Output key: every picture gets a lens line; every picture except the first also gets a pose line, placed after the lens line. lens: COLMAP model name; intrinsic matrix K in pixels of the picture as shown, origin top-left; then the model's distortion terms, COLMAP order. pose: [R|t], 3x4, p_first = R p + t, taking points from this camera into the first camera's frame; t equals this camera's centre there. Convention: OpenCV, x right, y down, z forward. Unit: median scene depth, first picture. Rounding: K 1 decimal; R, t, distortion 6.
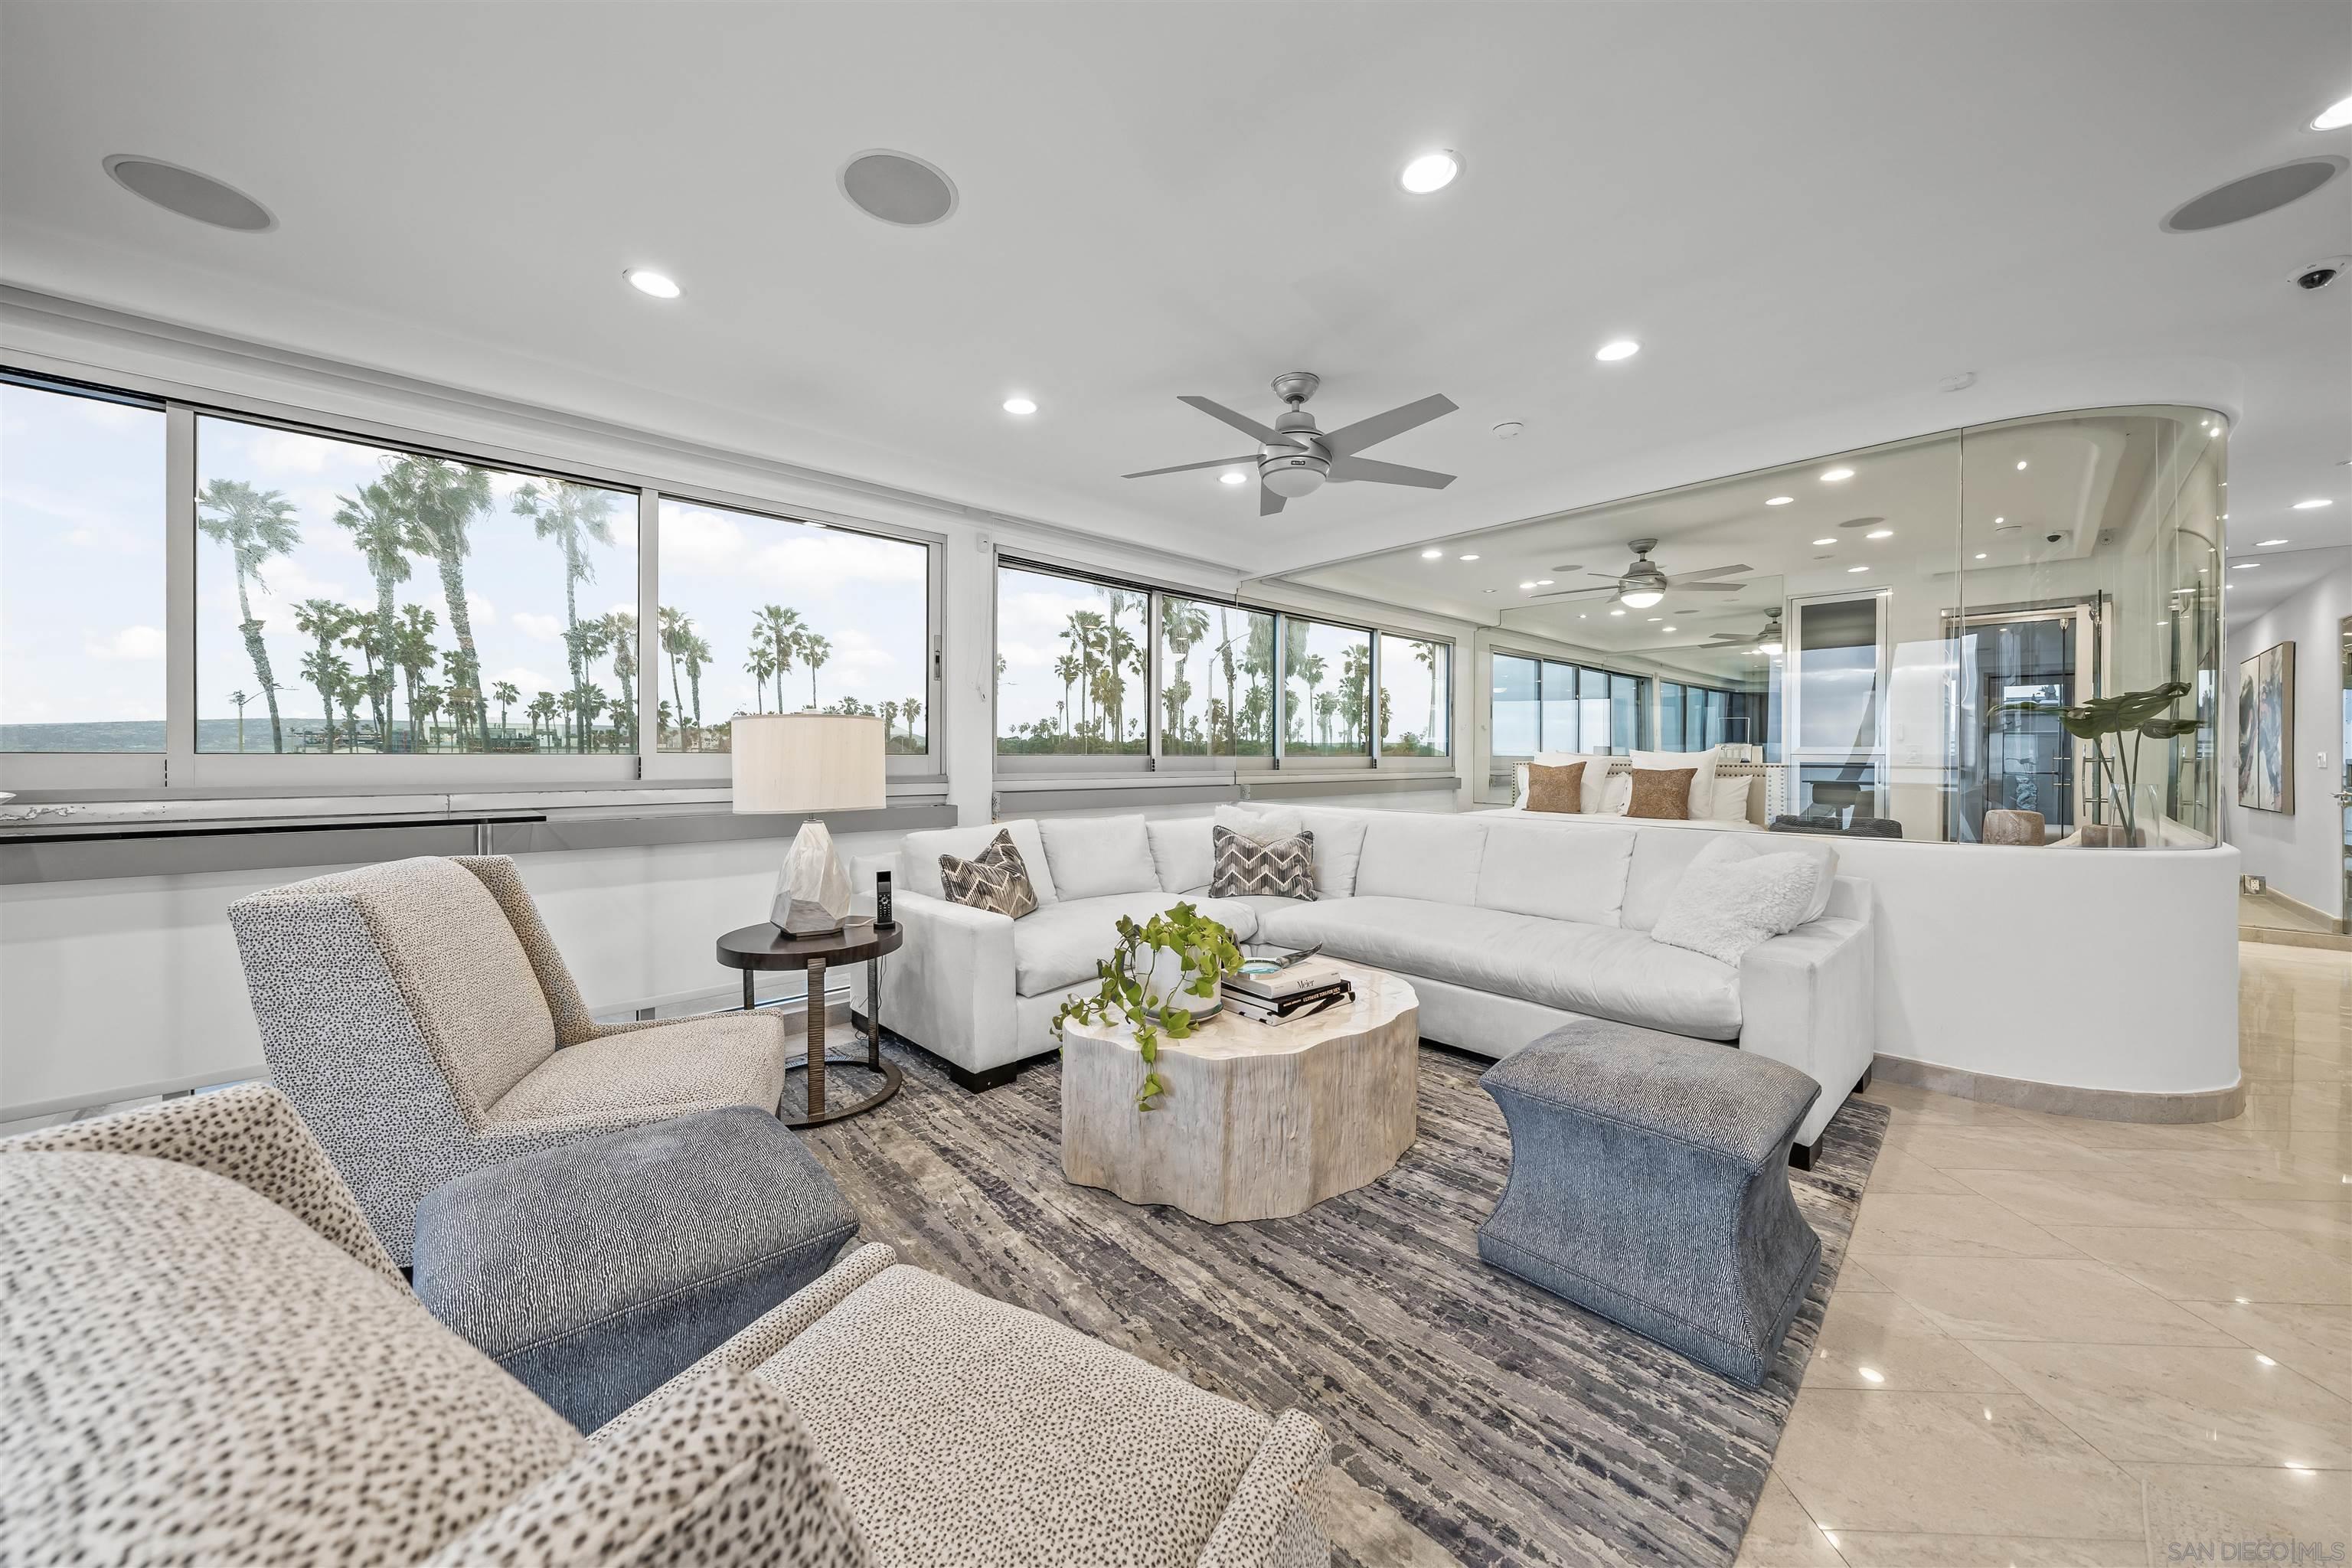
lens RADIAL K [[821.2, 0, 1153.6], [0, 821.2, 757.6], [0, 0, 1]] dist [-0.001082, 0.000035]
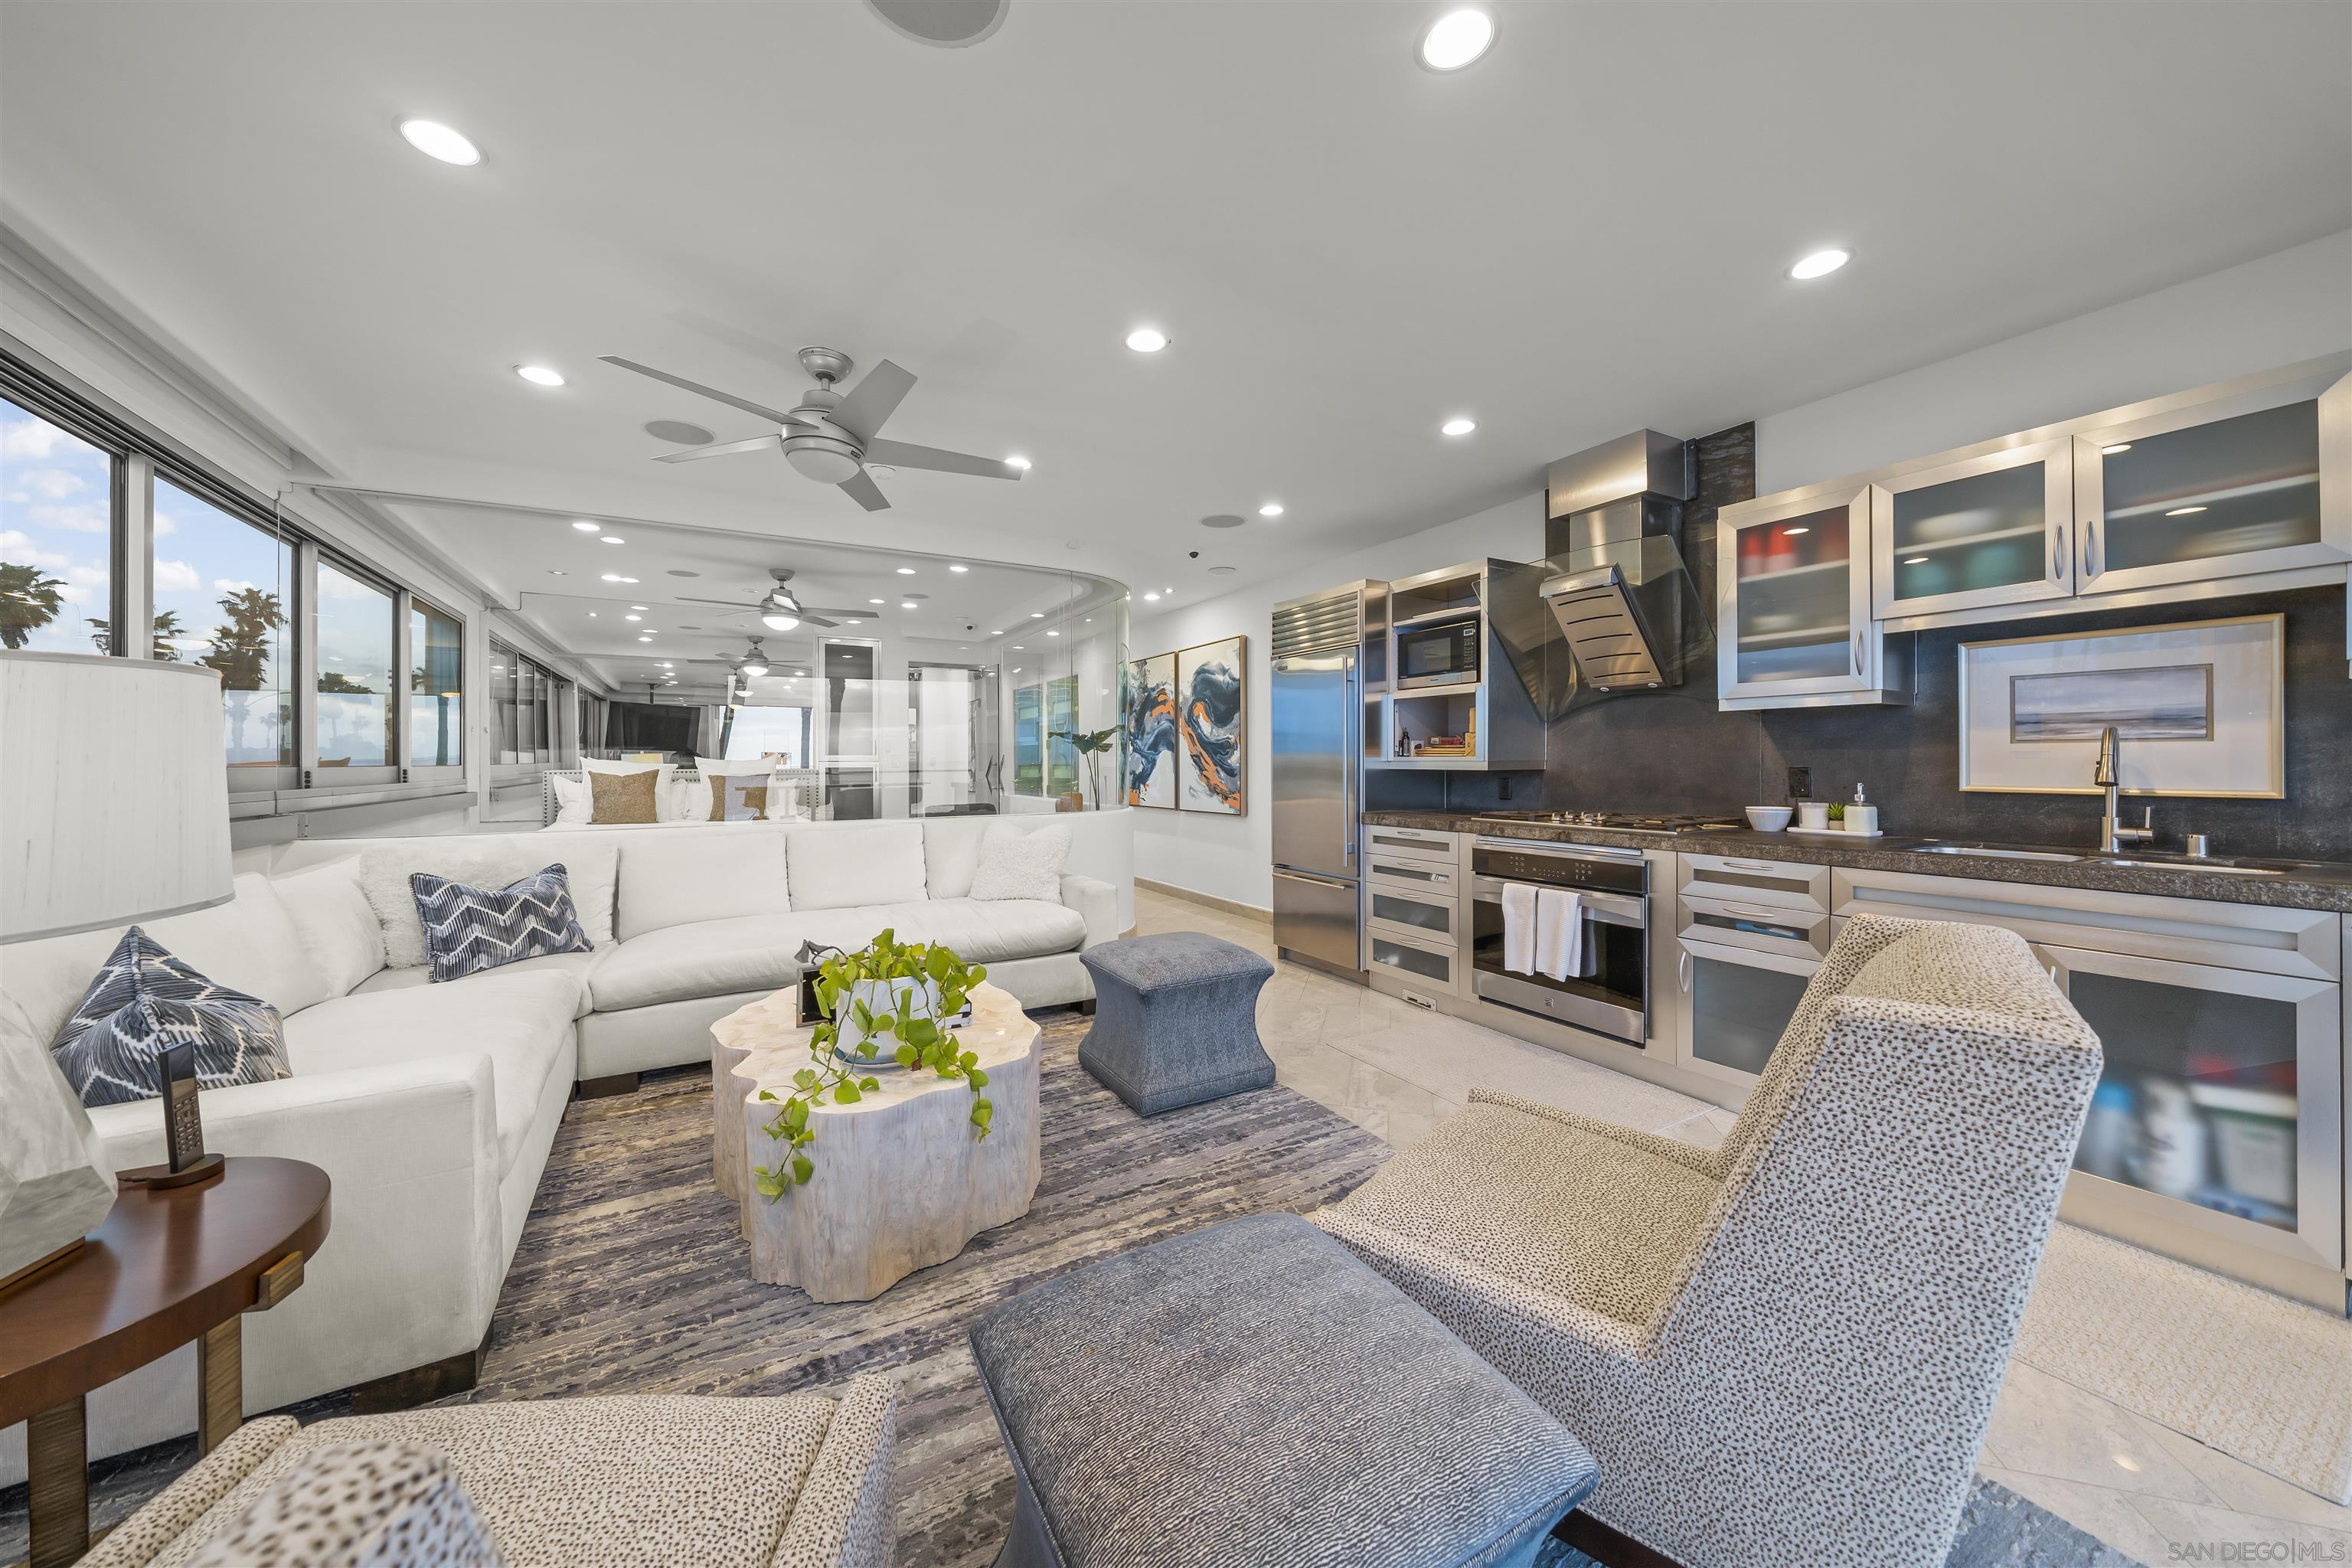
lens RADIAL K [[808.1, 0, 1166.9], [0, 808.1, 772.6], [0, 0, 1]] dist [-0.007506, 0.000302]
pose [[0.221746, -0.017203, 0.974953, -0.429224], [0.007656, 0.999844, 0.015901, -0.002694], [-0.975074, 0.003938, 0.221843, 0.294232]]
